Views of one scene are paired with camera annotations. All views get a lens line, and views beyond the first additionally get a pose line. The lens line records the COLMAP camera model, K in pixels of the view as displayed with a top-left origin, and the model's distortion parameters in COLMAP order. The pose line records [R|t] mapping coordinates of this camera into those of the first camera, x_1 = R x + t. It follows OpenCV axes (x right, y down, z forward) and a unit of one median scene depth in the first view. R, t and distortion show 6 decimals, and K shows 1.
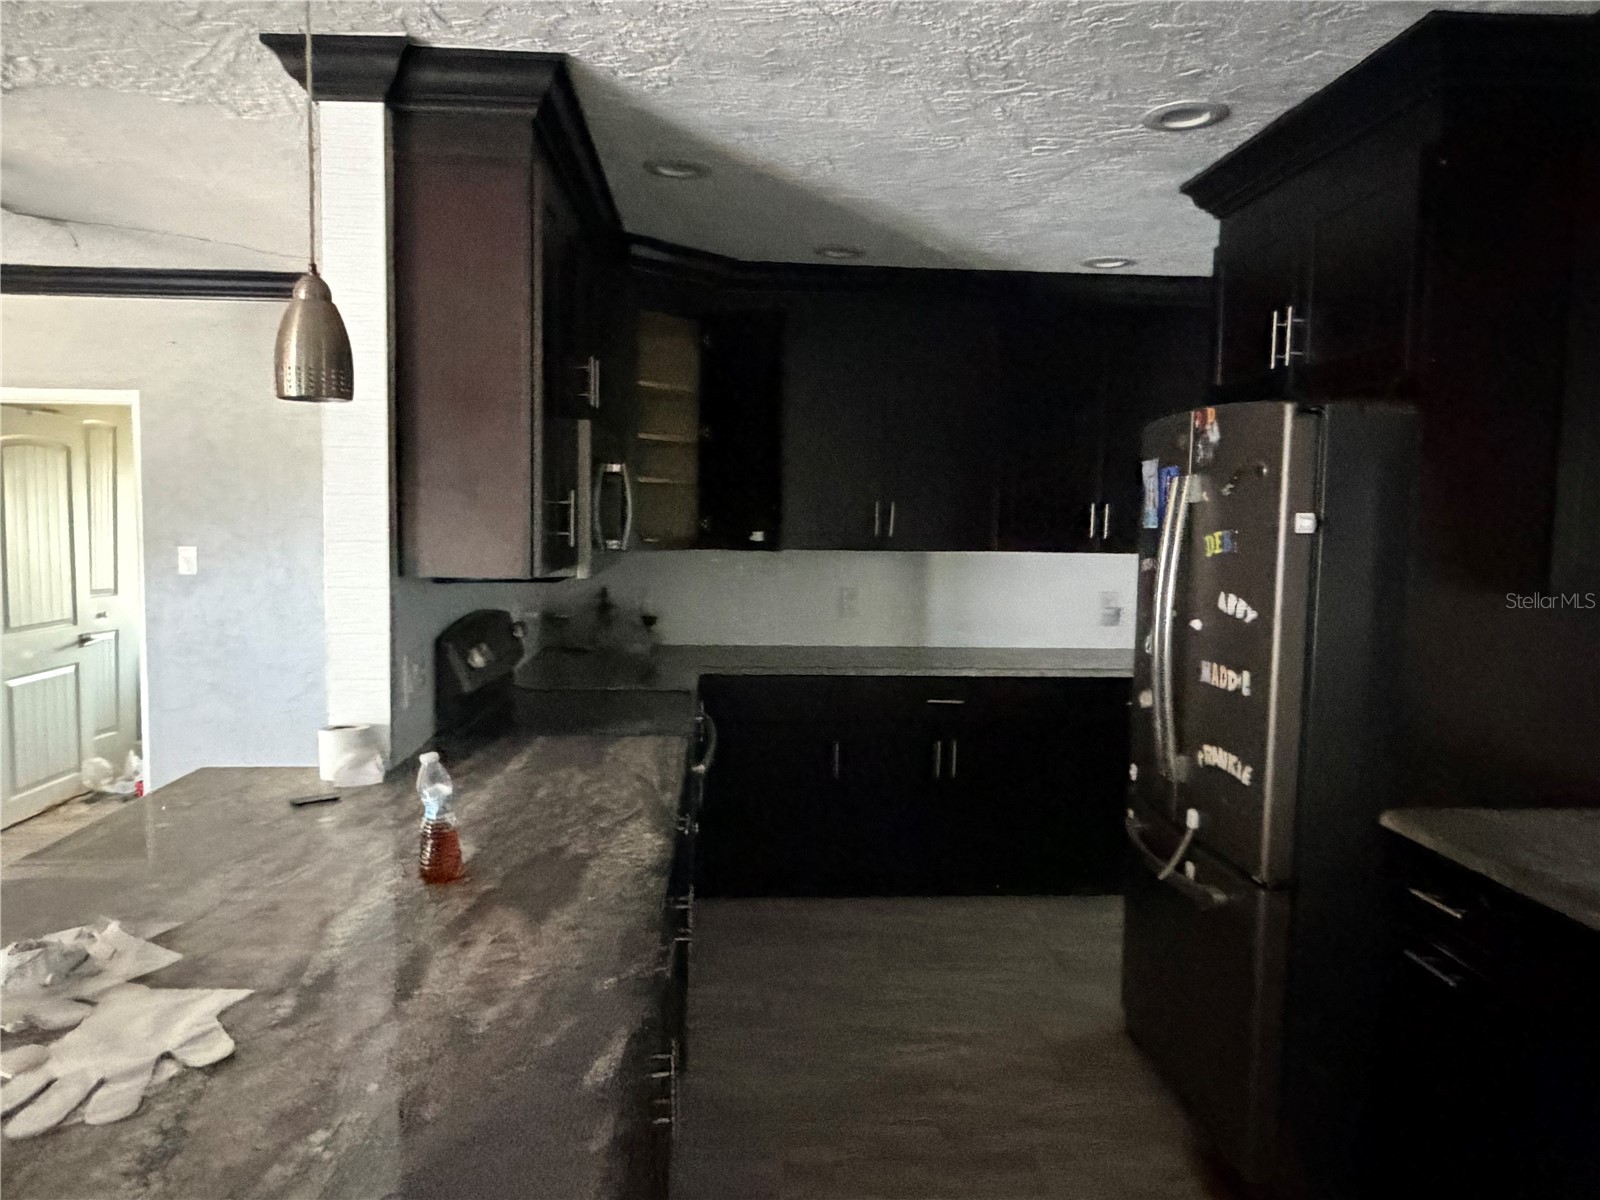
lens RADIAL K [[1097.2, 0, 798.8], [0, 1097.2, 593.2], [0, 0, 1]] dist [-0.027688, 0.029855]
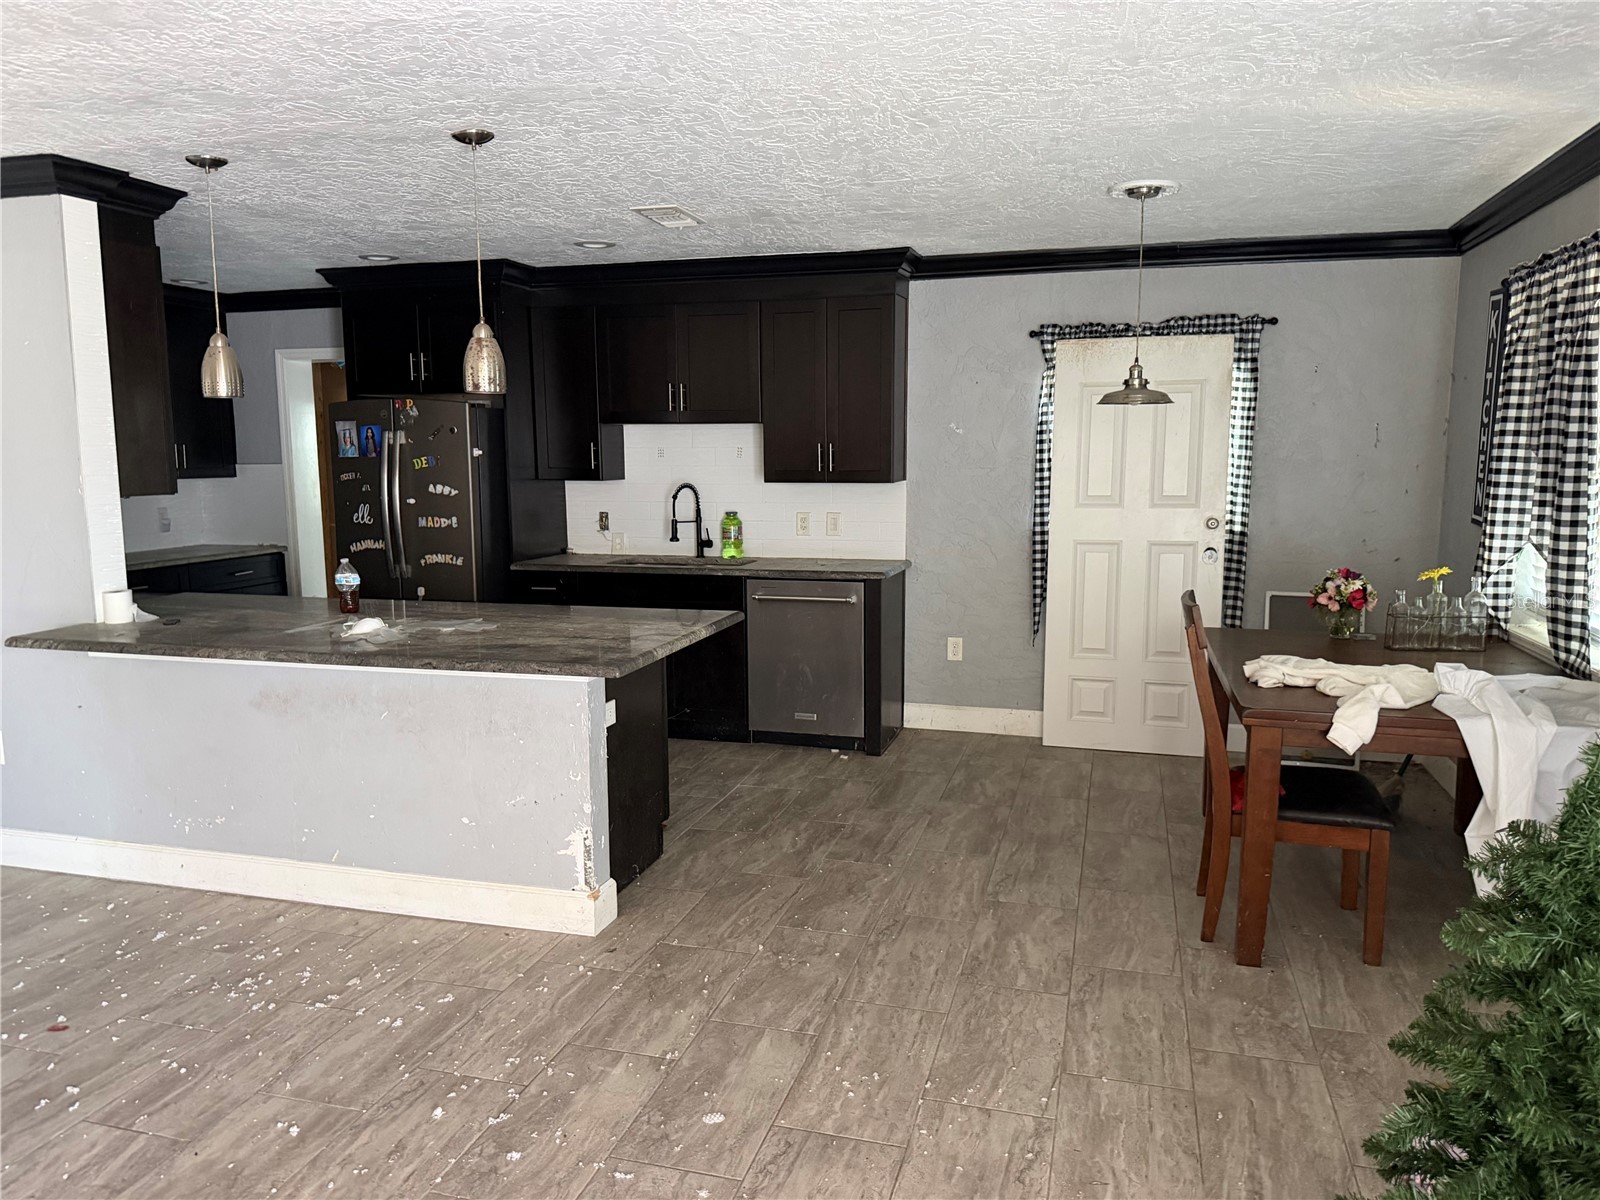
lens RADIAL K [[1132.0, 0, 799.6], [0, 1132.0, 597.3], [0, 0, 1]] dist [0.007695, -0.018563]
pose [[0.344103, -0.132651, 0.929514, -1.466930], [0.080684, 0.990486, 0.111483, 0.028726], [-0.935459, 0.036635, 0.351532, -0.489192]]
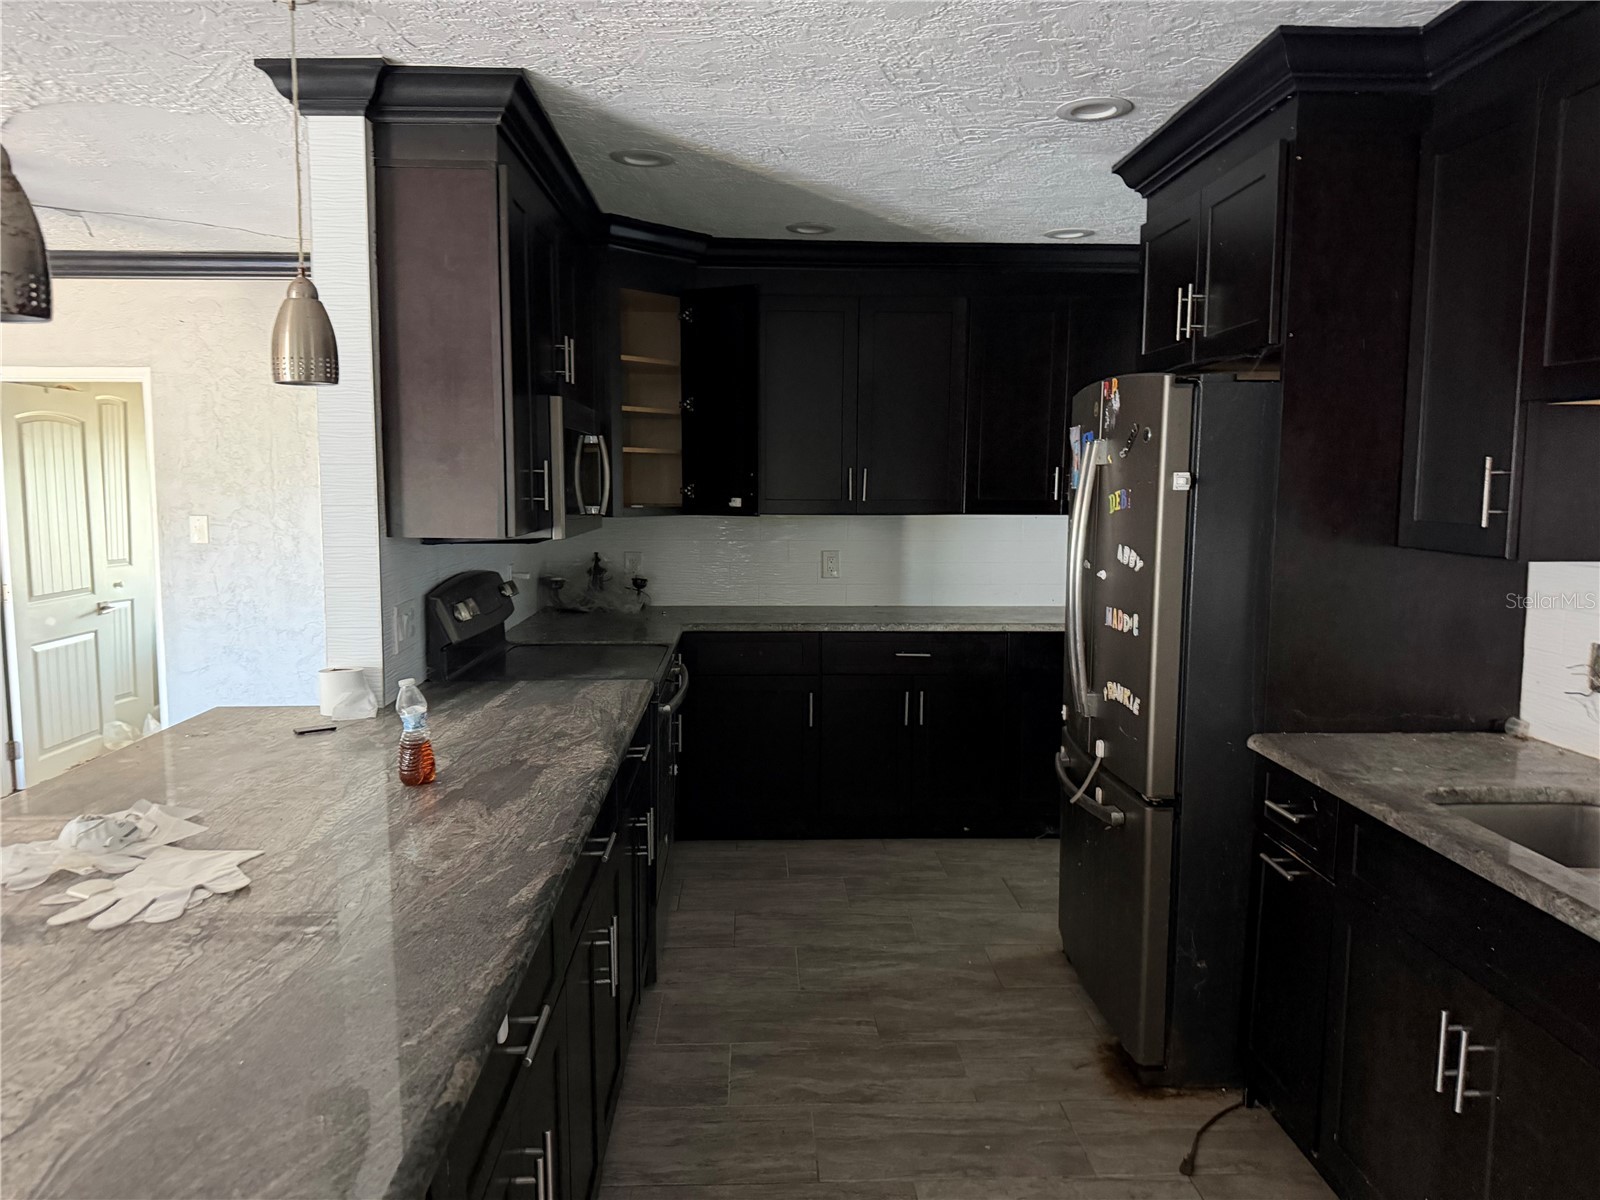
lens RADIAL K [[1132.0, 0, 803.6], [0, 1132.0, 600.3], [0, 0, 1]] dist [0.007695, -0.018563]
pose [[0.999775, -0.007995, -0.019640, 0.081907], [0.008619, 0.999454, 0.031898, 0.015343], [0.019374, -0.032060, 0.999298, -0.156189]]
